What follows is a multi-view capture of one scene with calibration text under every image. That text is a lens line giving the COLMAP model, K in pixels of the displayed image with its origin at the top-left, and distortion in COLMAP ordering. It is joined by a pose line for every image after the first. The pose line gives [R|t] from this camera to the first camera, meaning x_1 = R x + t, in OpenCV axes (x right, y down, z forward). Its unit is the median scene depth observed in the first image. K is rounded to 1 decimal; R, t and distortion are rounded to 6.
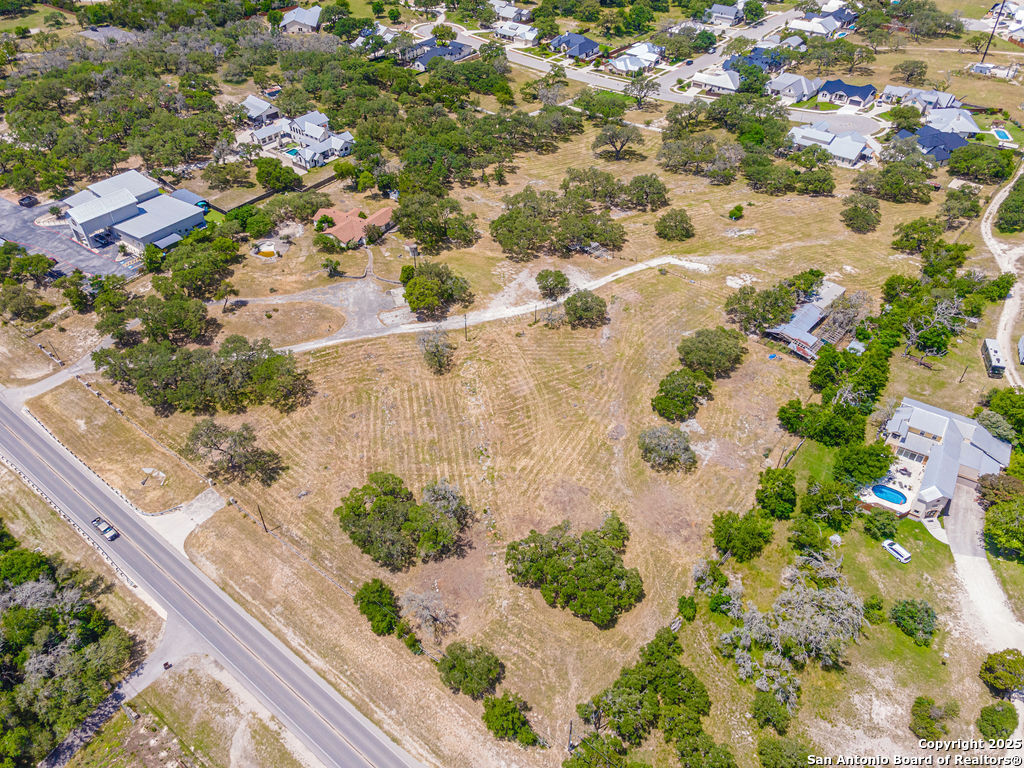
lens RADIAL K [[719.5, 0, 503.2], [0, 719.5, 384.1], [0, 0, 1]] dist [0.048873, 0.005041]
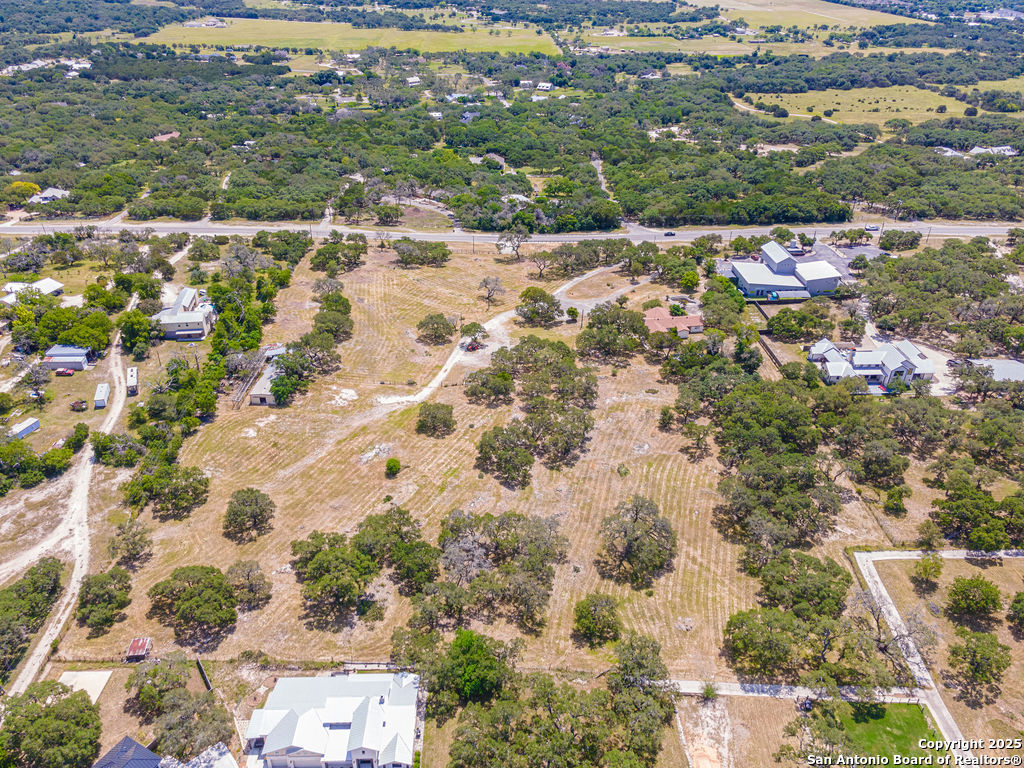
lens RADIAL K [[735.5, 0, 494.9], [0, 735.5, 384.5], [0, 0, 1]] dist [0.046445, 0.007236]
pose [[-0.767821, 0.333470, -0.547036, 0.697160], [-0.428267, 0.367884, 0.825378, -1.071439], [0.476484, 0.868020, -0.139655, 1.157373]]
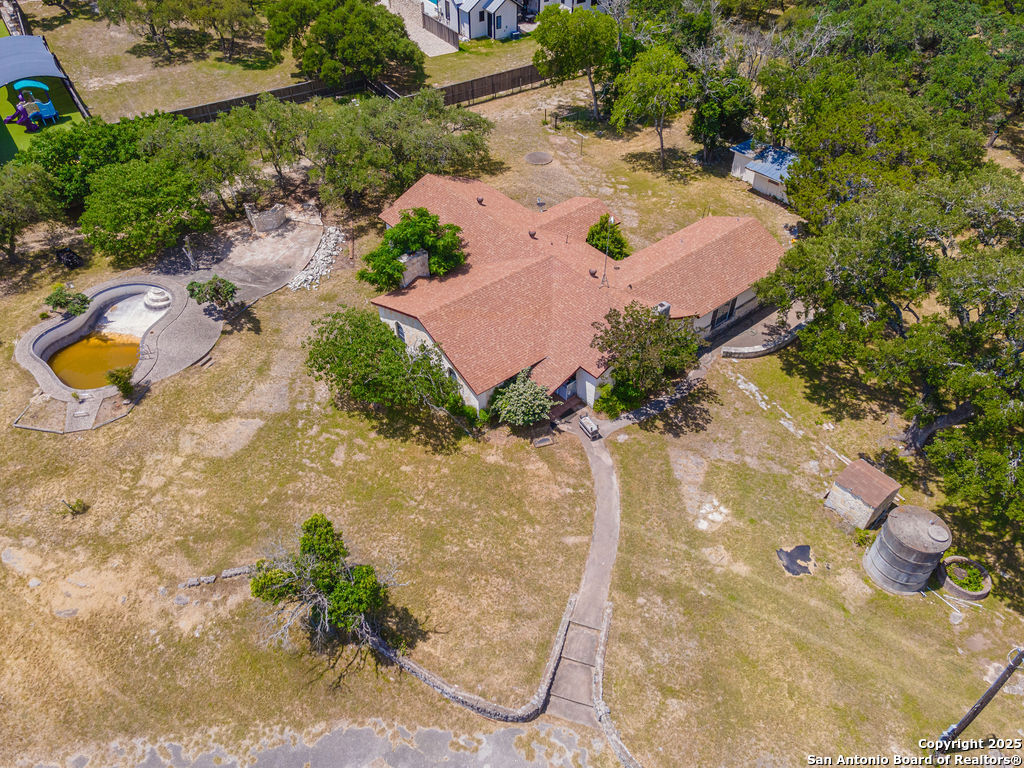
lens RADIAL K [[719.5, 0, 503.2], [0, 719.5, 384.1], [0, 0, 1]] dist [0.048873, 0.005041]
pose [[0.944725, 0.224936, -0.238533, -0.172325], [-0.217538, 0.974371, 0.057258, -0.207685], [0.245299, -0.002203, 0.969445, 0.830627]]
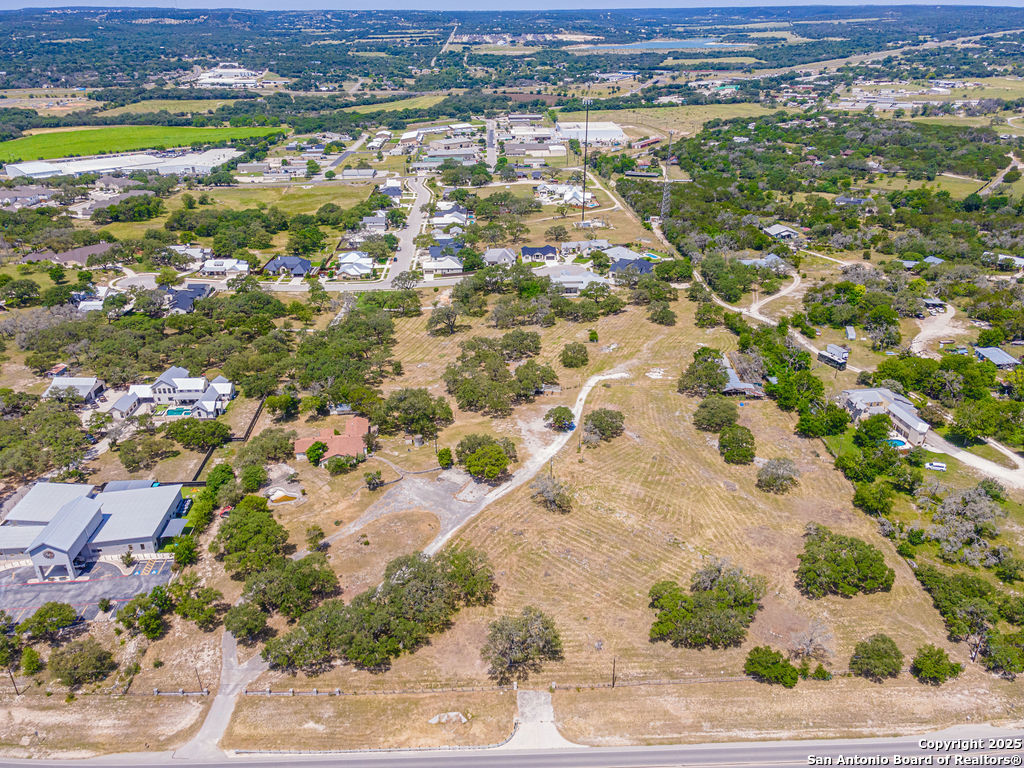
lens RADIAL K [[735.5, 0, 494.9], [0, 735.5, 384.5], [0, 0, 1]] dist [0.046445, 0.007236]
pose [[0.768917, -0.289375, 0.570113, -0.613988], [0.430941, 0.893283, -0.127807, -0.074532], [-0.472289, 0.343958, 0.811564, 0.062290]]
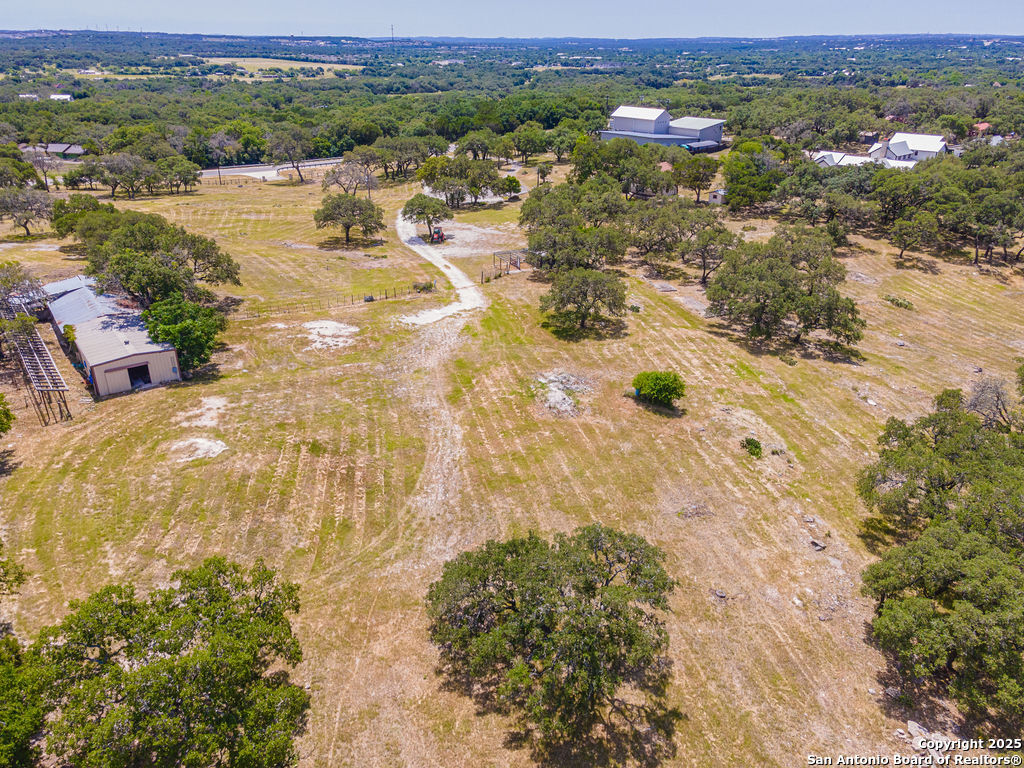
lens RADIAL K [[744.9, 0, 504.6], [0, 744.9, 383.8], [0, 0, 1]] dist [0.045853, 0.002399]
pose [[-0.197924, 0.409955, -0.890373, 0.656119], [-0.661674, 0.614290, 0.429924, -0.352337], [0.723196, 0.674229, 0.149674, 0.957314]]
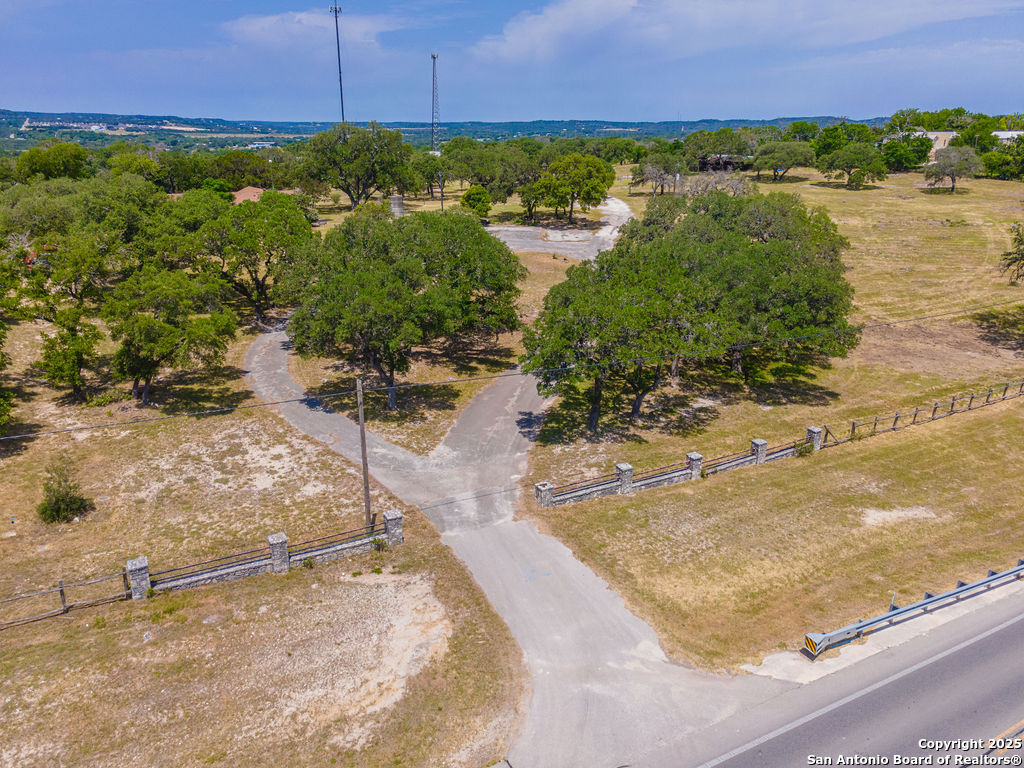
lens RADIAL K [[735.5, 0, 494.9], [0, 735.5, 384.5], [0, 0, 1]] dist [0.046445, 0.007236]
pose [[0.386227, -0.292127, 0.874923, -0.618730], [0.620404, 0.784190, -0.012040, -0.032944], [-0.682588, 0.547456, 0.484112, 0.742679]]
